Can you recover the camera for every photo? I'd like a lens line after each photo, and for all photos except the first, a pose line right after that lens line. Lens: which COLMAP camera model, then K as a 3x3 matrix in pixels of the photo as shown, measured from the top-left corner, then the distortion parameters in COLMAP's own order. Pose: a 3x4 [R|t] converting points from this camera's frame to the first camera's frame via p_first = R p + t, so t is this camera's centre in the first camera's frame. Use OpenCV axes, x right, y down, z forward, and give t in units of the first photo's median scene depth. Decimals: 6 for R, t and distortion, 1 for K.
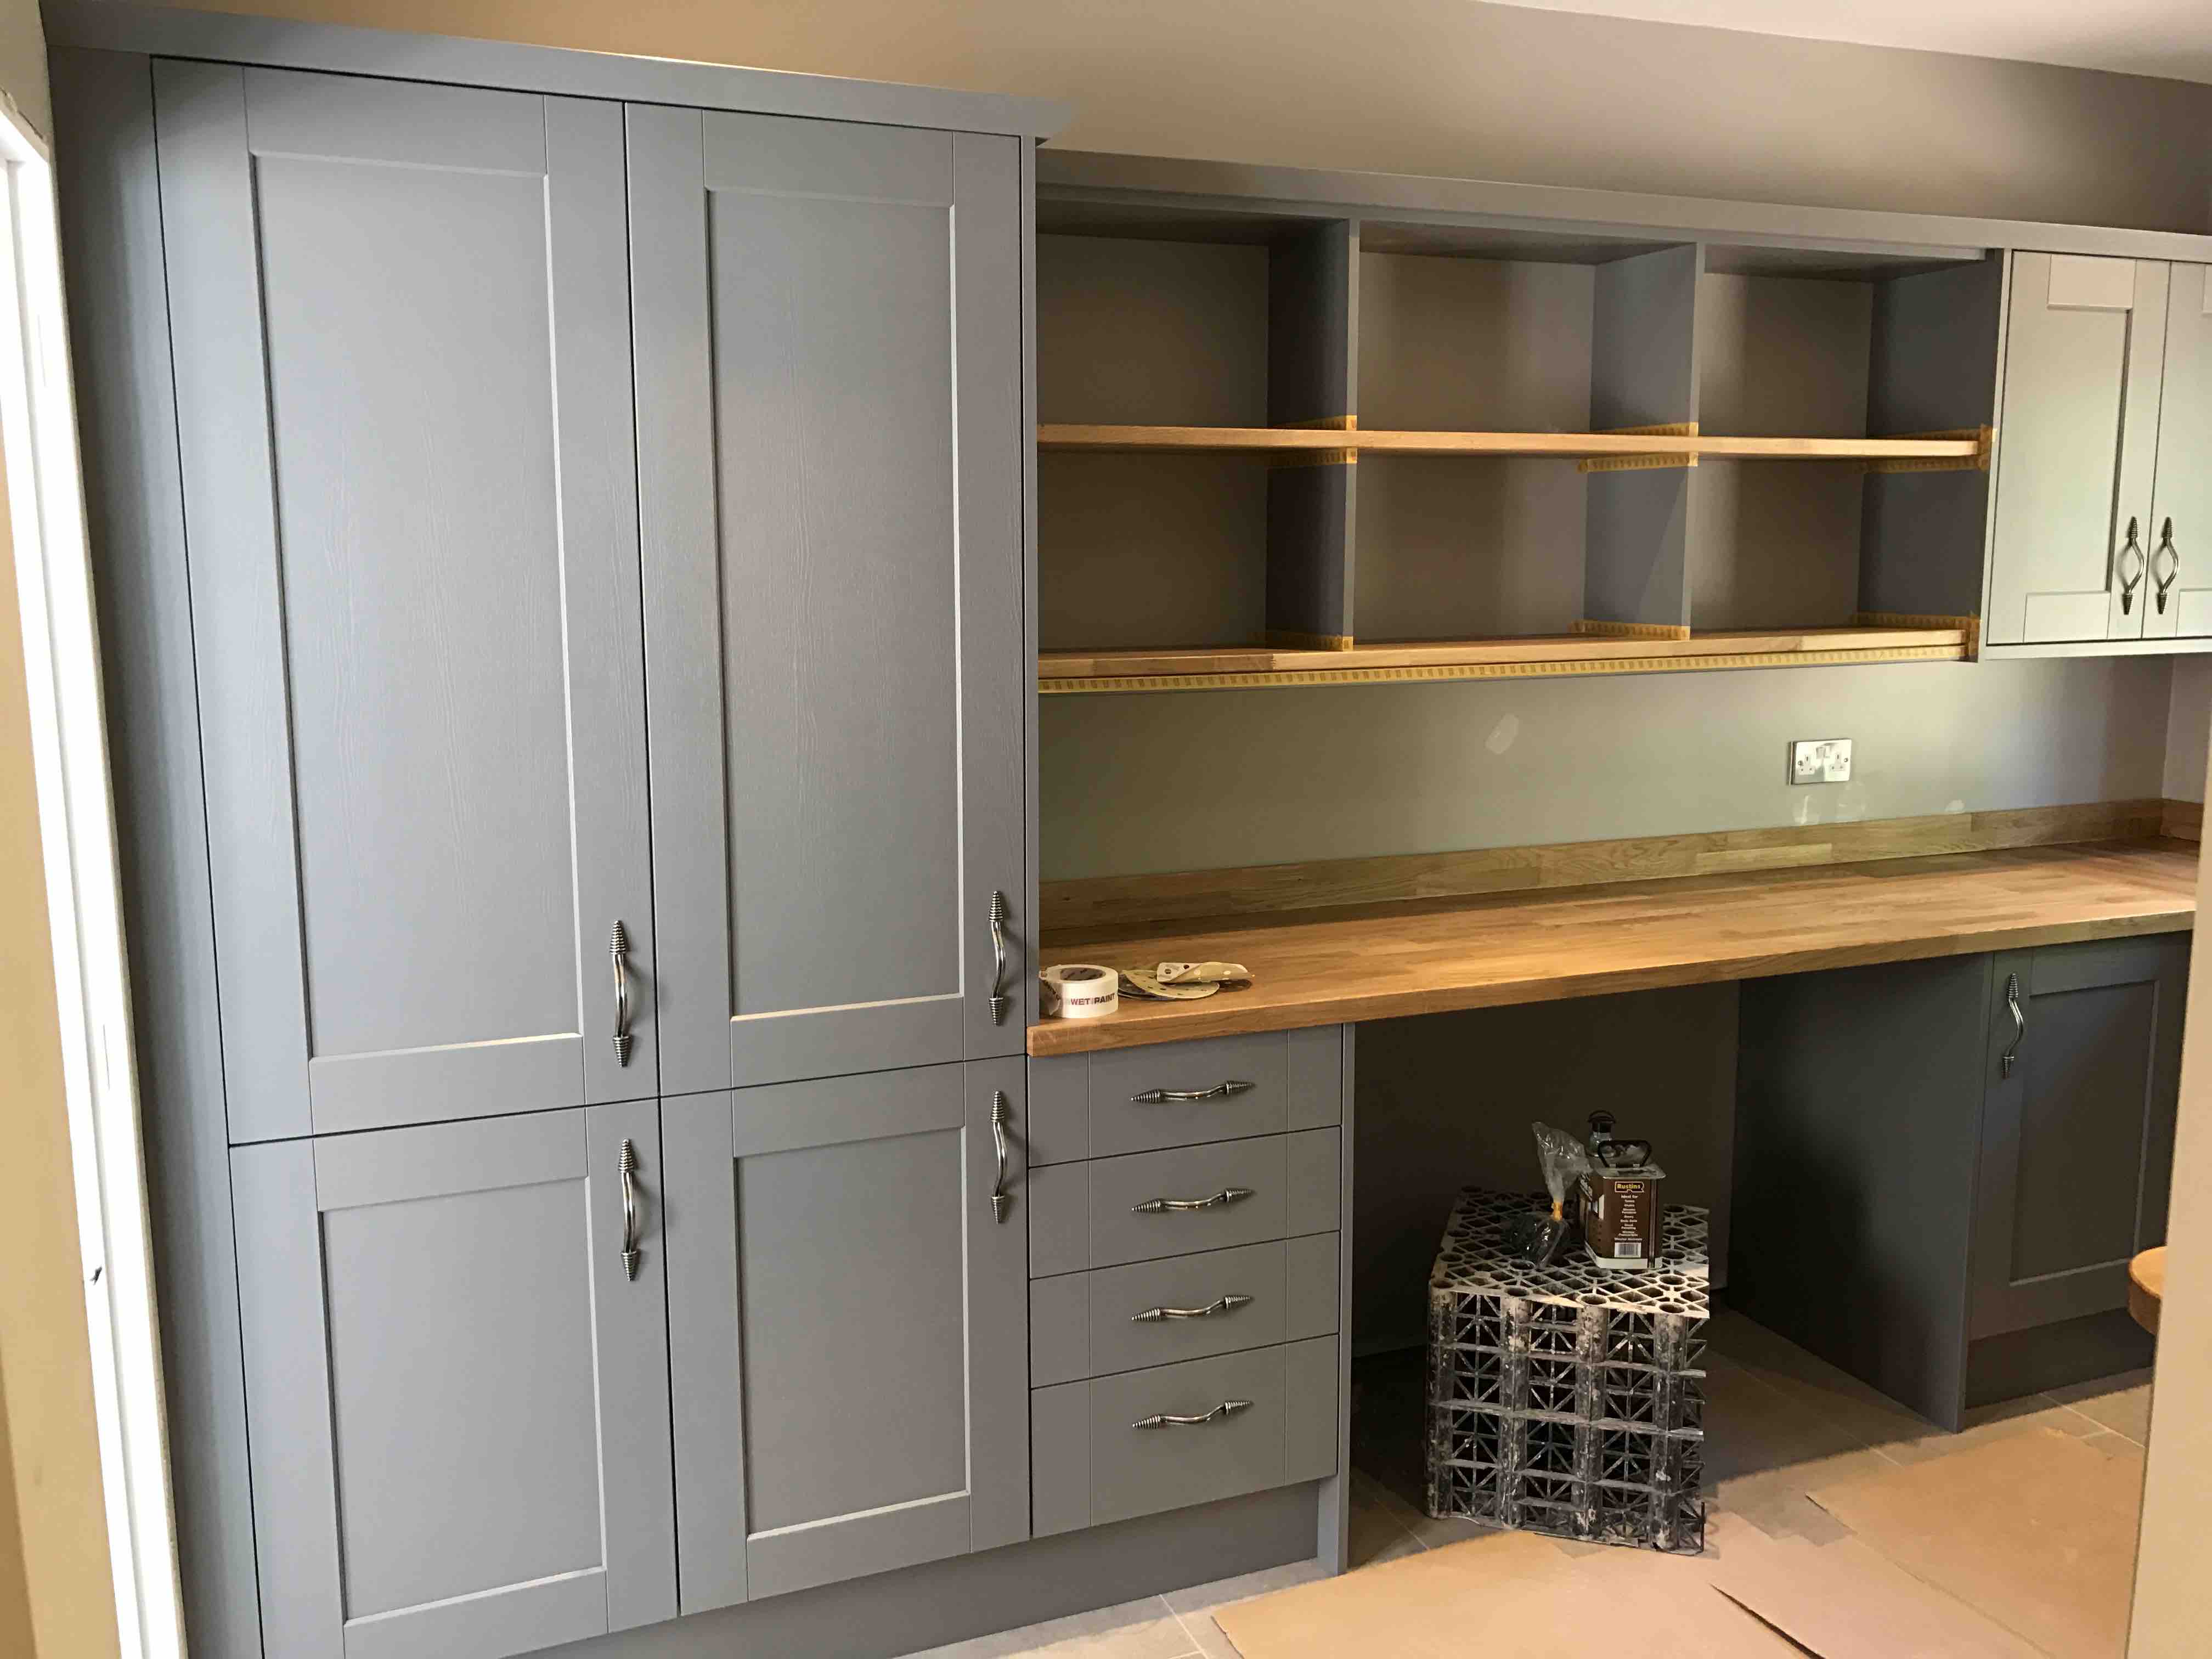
lens RADIAL K [[1840.2, 0, 1114.9], [0, 1840.2, 779.0], [0, 0, 1]] dist [0.038111, -0.050860]
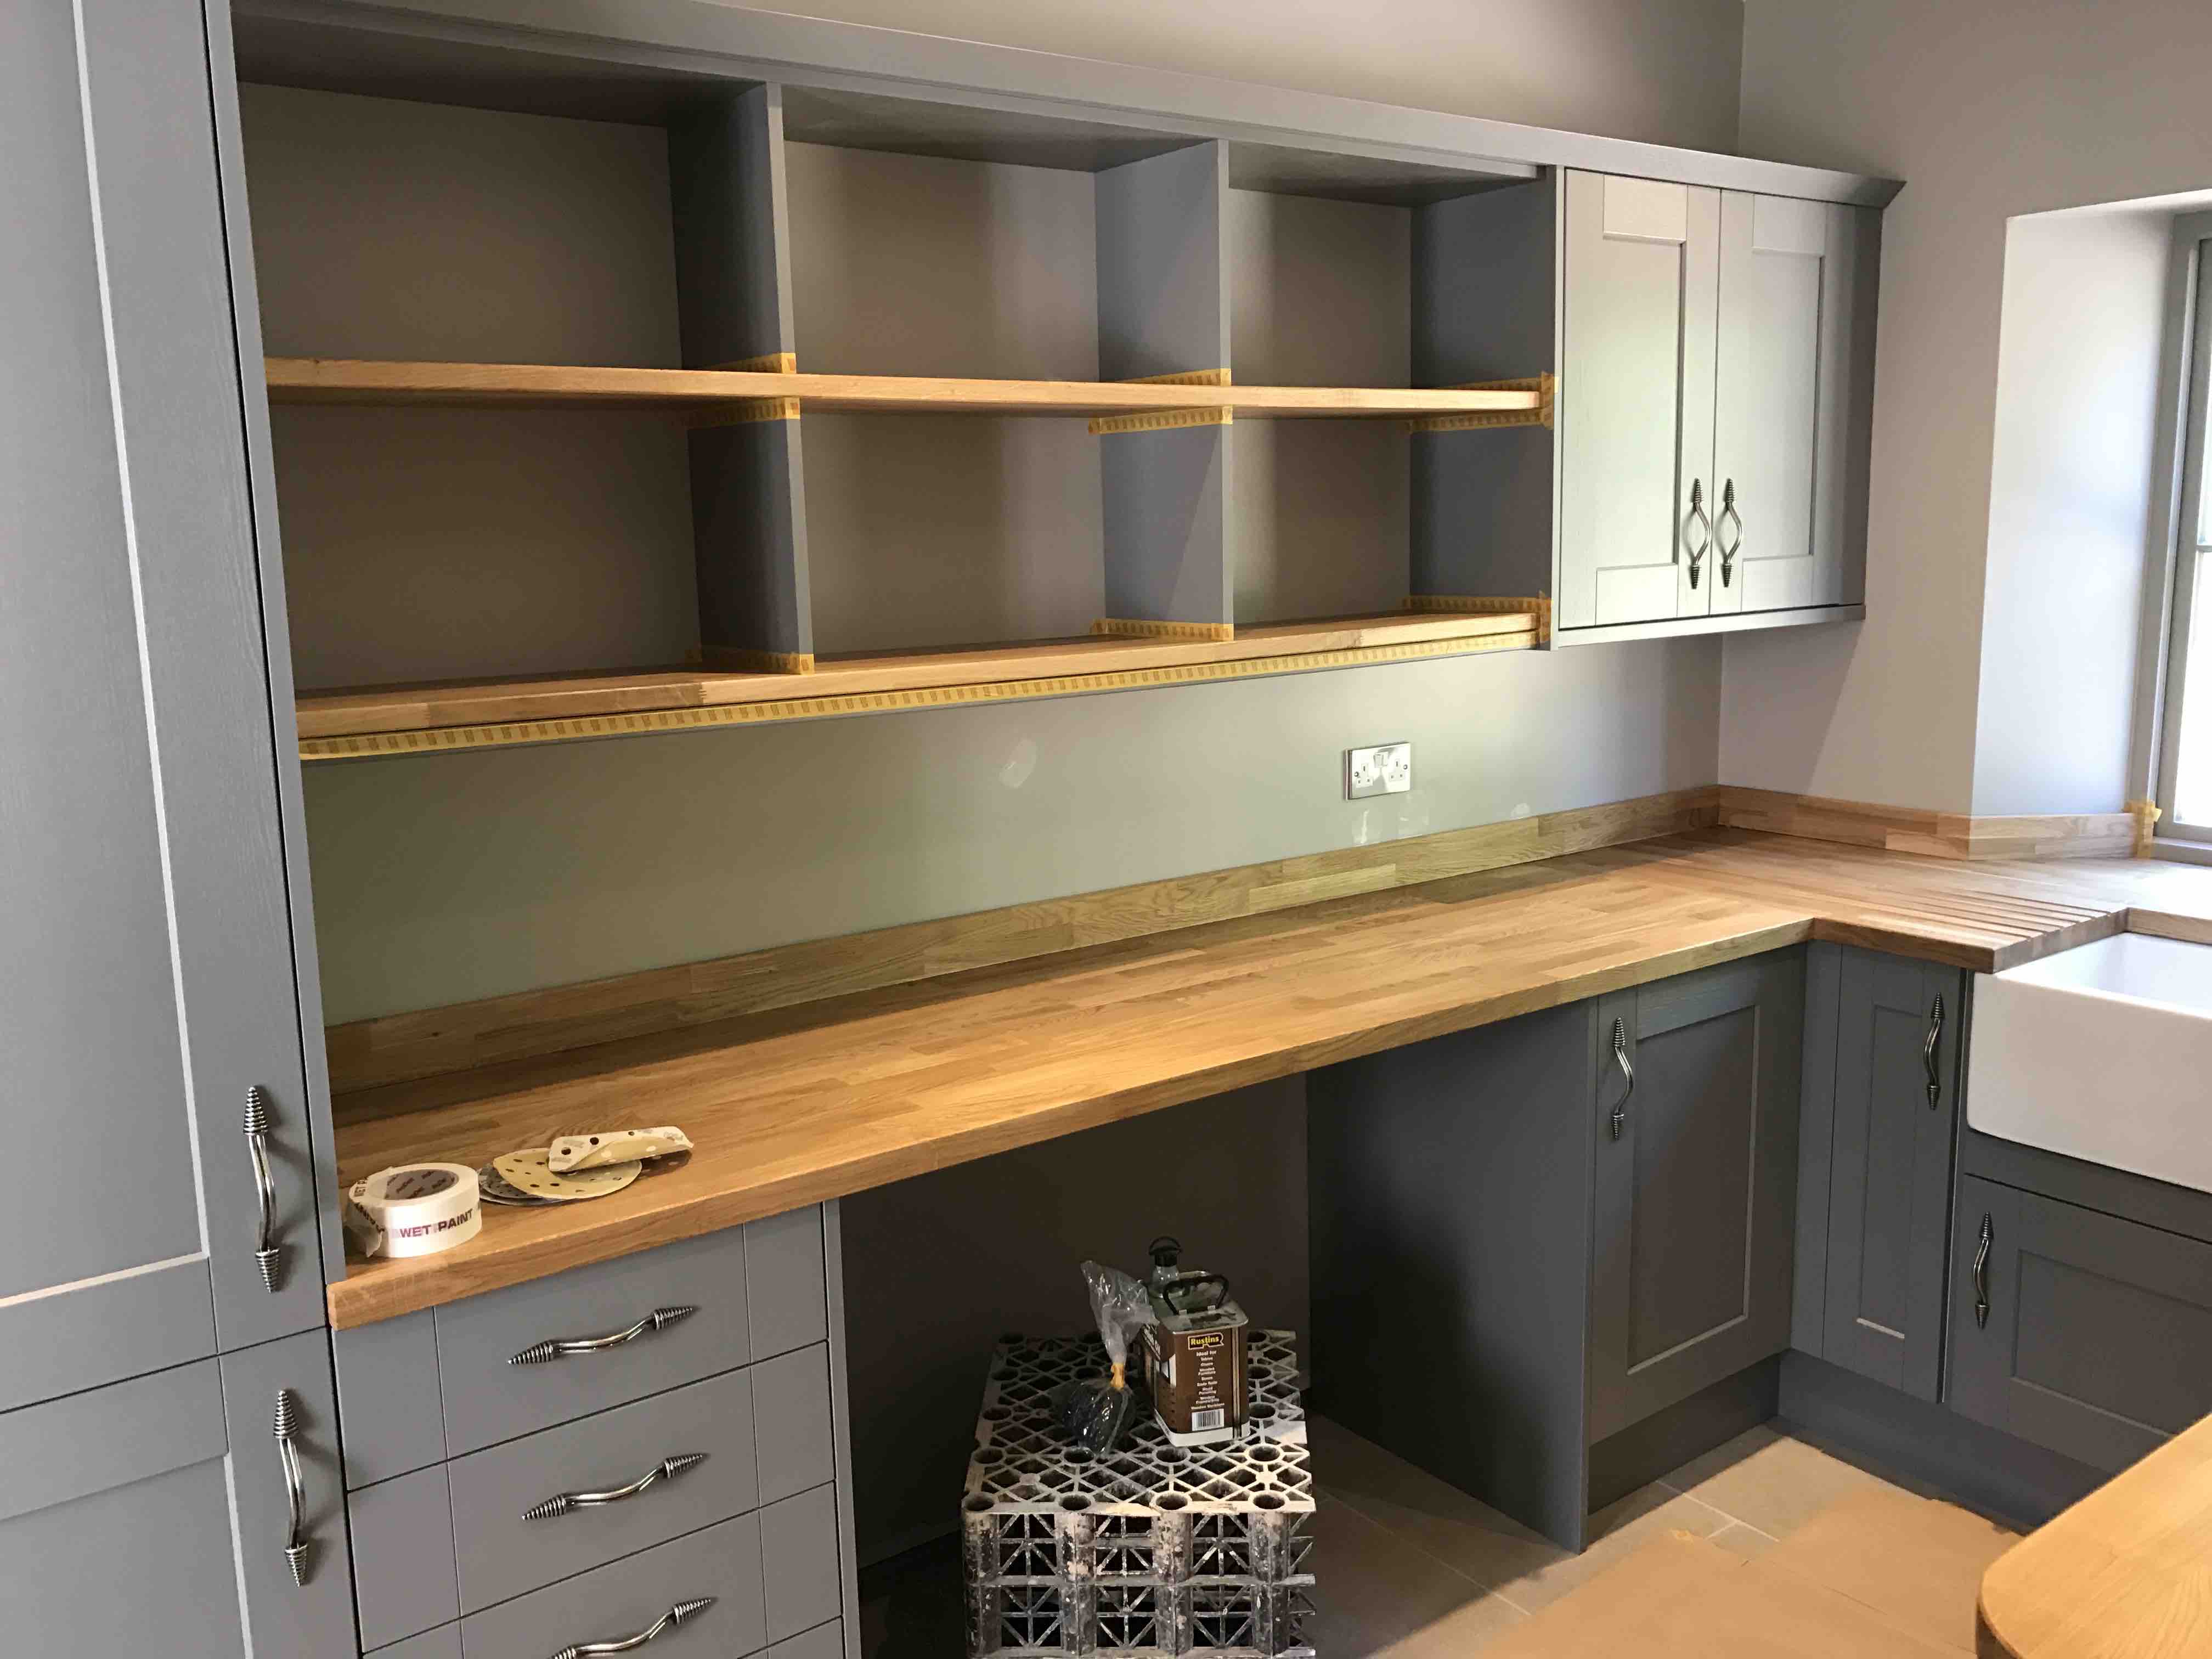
lens RADIAL K [[1821.5, 0, 1097.4], [0, 1821.5, 801.9], [0, 0, 1]] dist [0.017751, 0.003692]
pose [[0.967535, -0.061370, 0.245175, 0.055833], [0.056255, 0.998029, 0.027816, -0.031477], [-0.246399, -0.013121, 0.969080, 0.254776]]
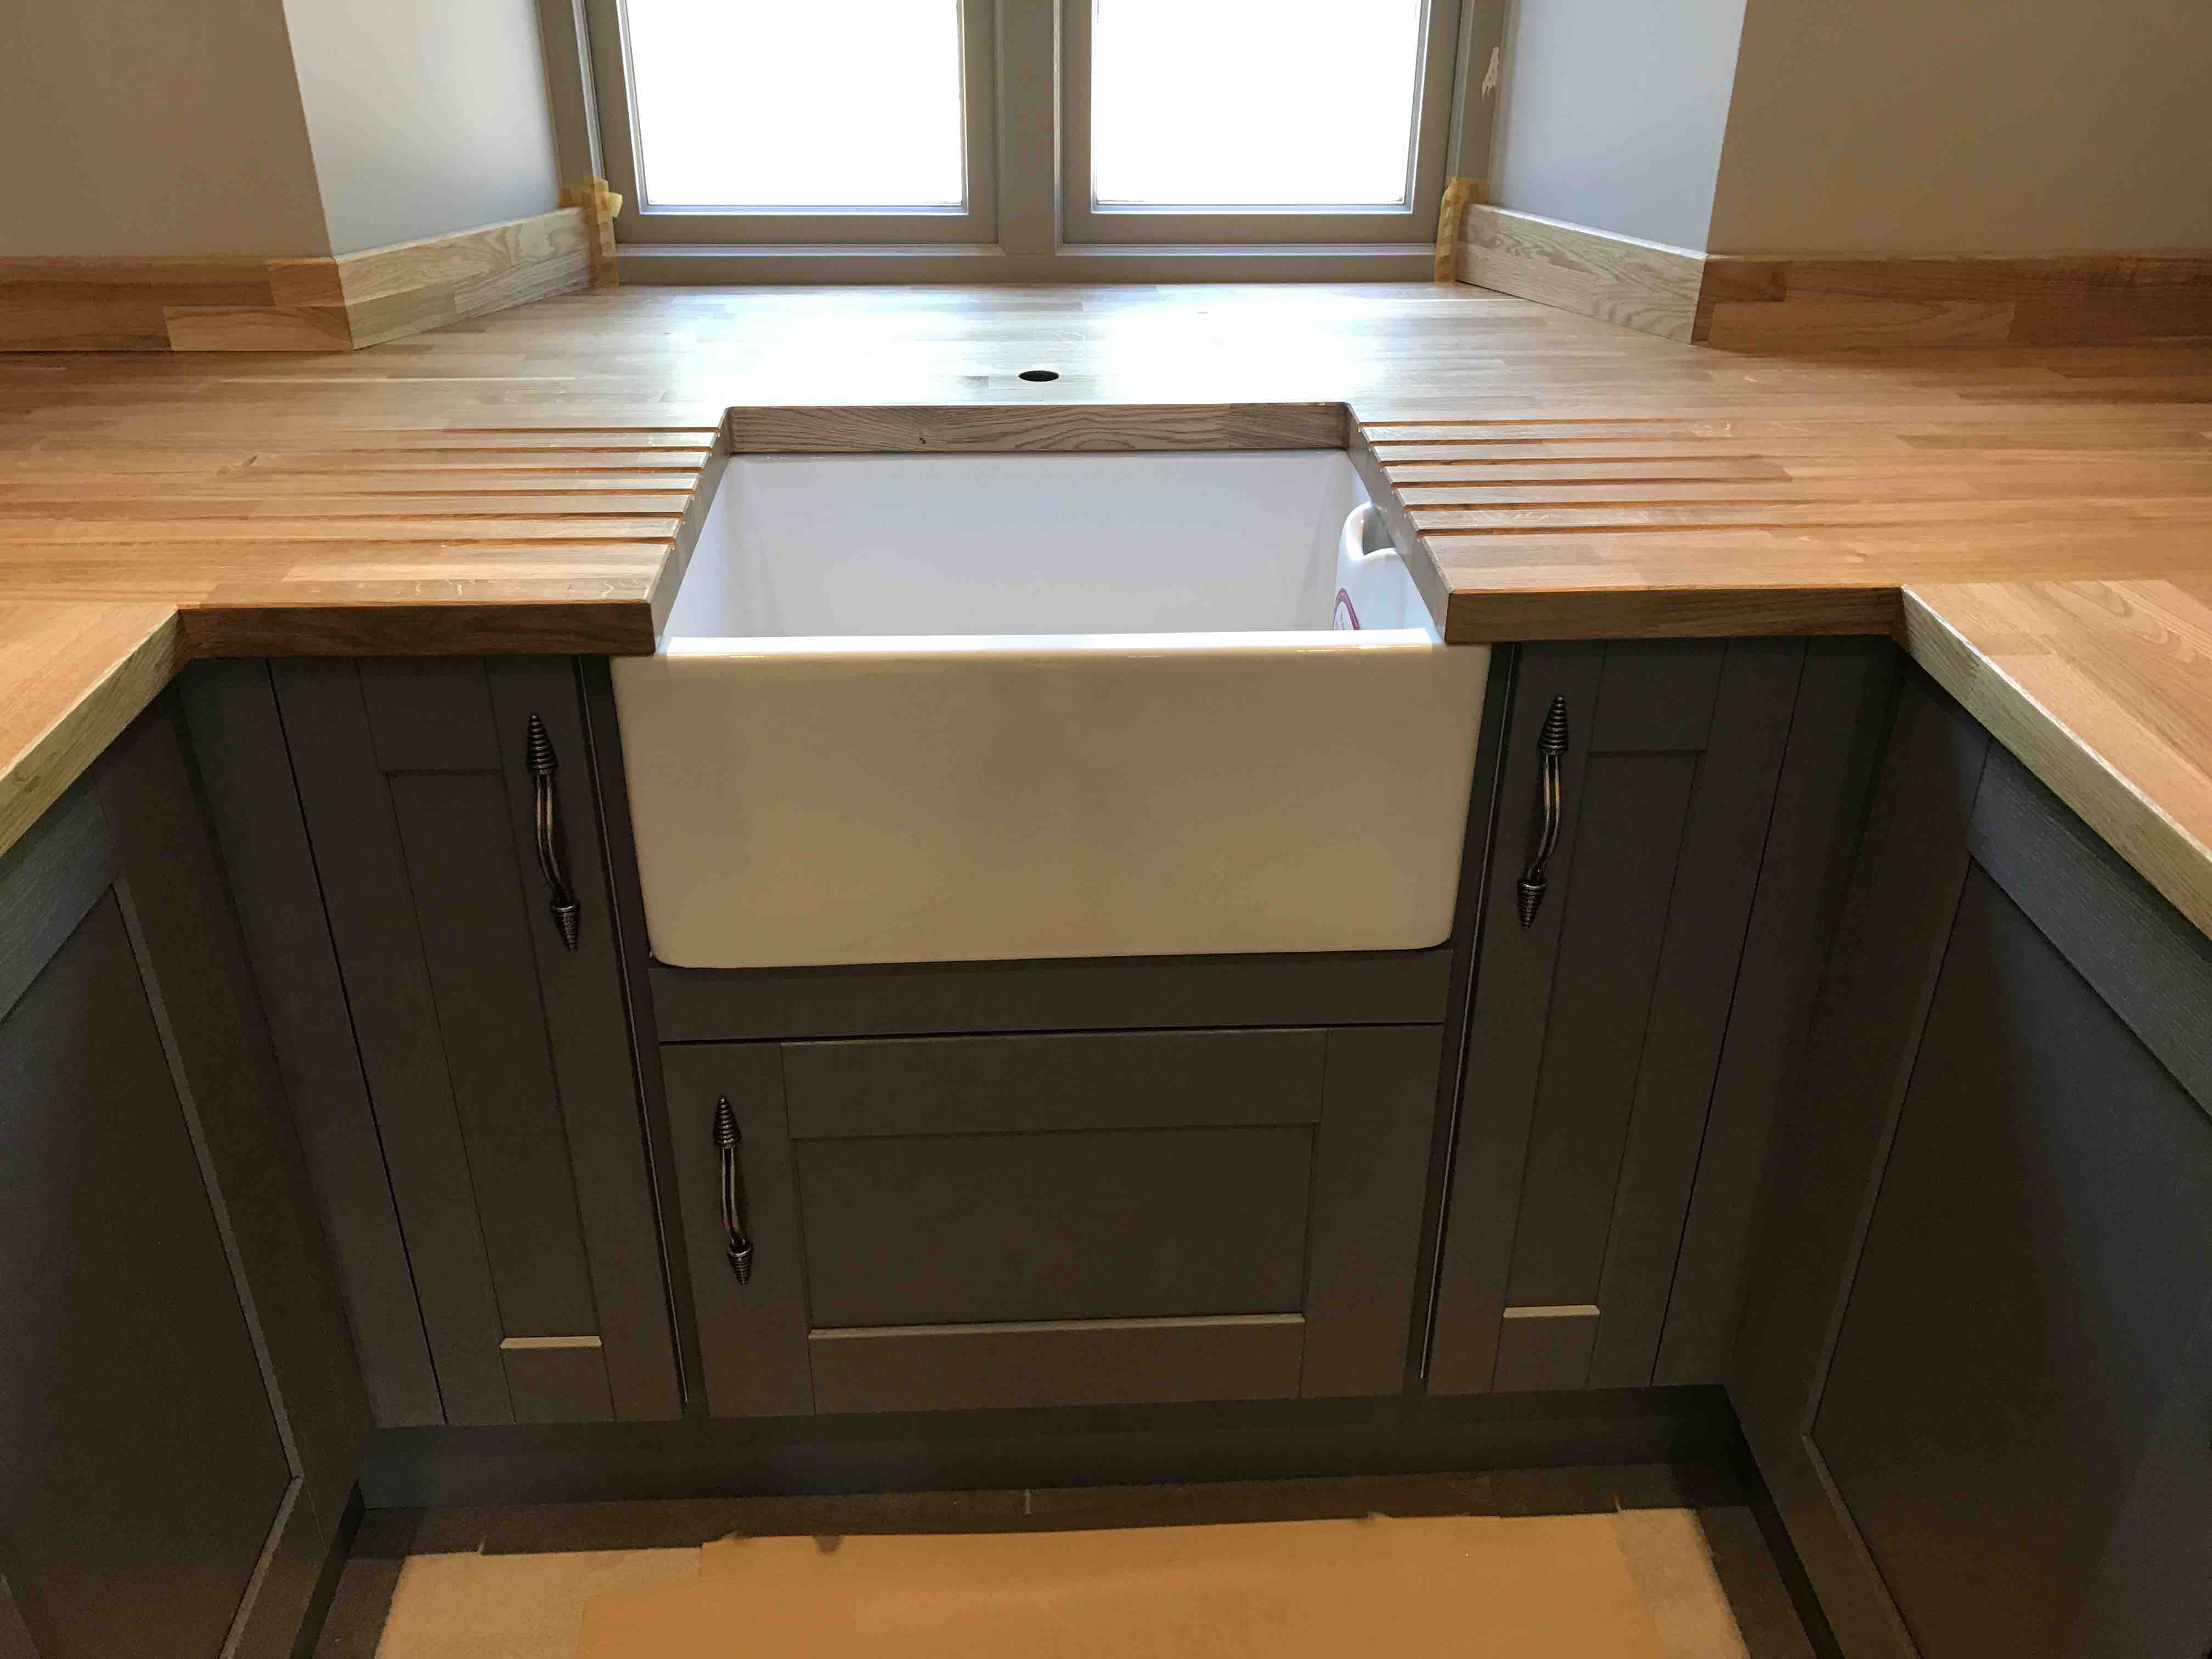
lens RADIAL K [[1821.5, 0, 1097.4], [0, 1821.5, 801.9], [0, 0, 1]] dist [0.017751, 0.003692]
pose [[0.325843, -0.458630, 0.826731, 0.342805], [0.123874, 0.887628, 0.443590, -0.032563], [-0.937274, -0.042130, 0.346039, 0.718142]]
